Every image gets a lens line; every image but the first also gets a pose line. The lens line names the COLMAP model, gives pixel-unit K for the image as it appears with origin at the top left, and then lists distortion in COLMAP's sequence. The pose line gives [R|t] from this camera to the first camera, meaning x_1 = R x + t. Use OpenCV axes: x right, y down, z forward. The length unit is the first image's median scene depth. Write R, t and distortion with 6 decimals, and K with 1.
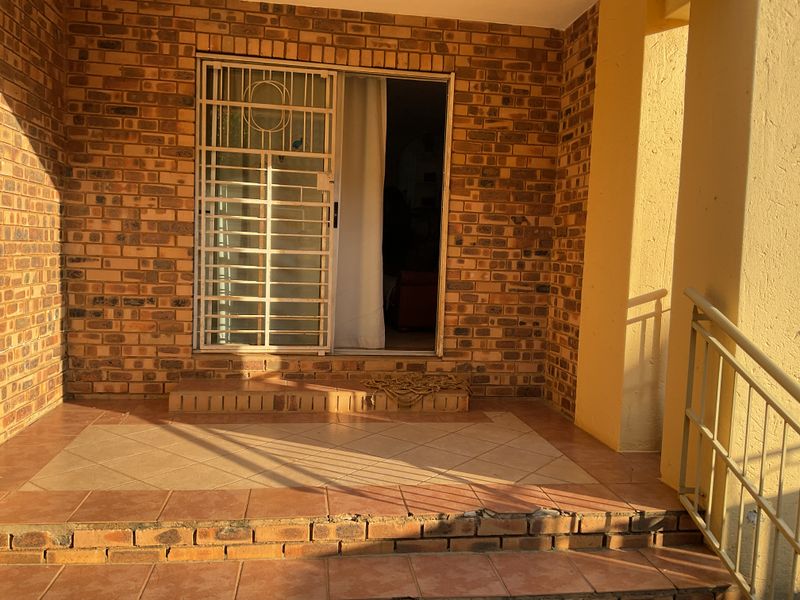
lens RADIAL K [[669.5, 0, 401.0], [0, 669.5, 299.0], [0, 0, 1]] dist [0.016886, -0.035974]
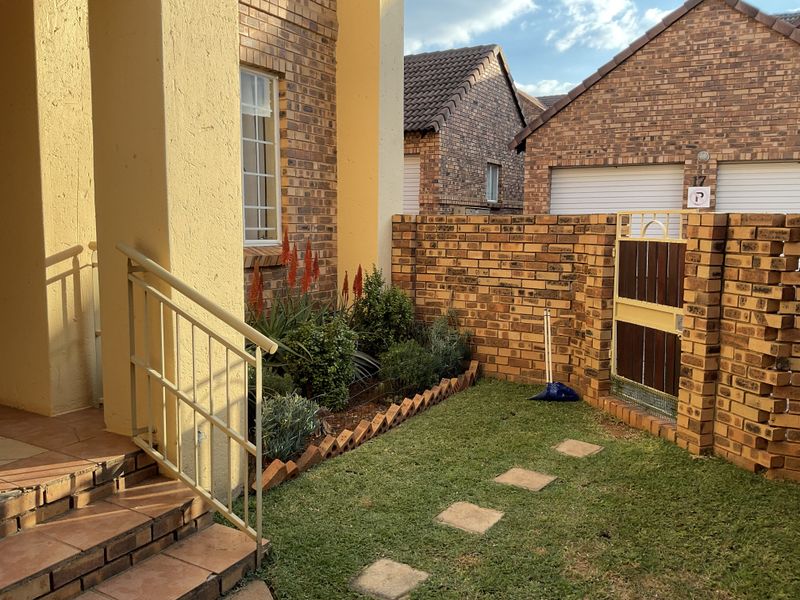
lens RADIAL K [[669.5, 0, 401.1], [0, 669.5, 296.6], [0, 0, 1]] dist [0.016886, -0.035974]
pose [[0.617963, -0.119071, 0.777139, -0.123163], [0.070725, 0.992877, 0.095886, -0.001665], [-0.783020, -0.004291, 0.621982, 0.006915]]
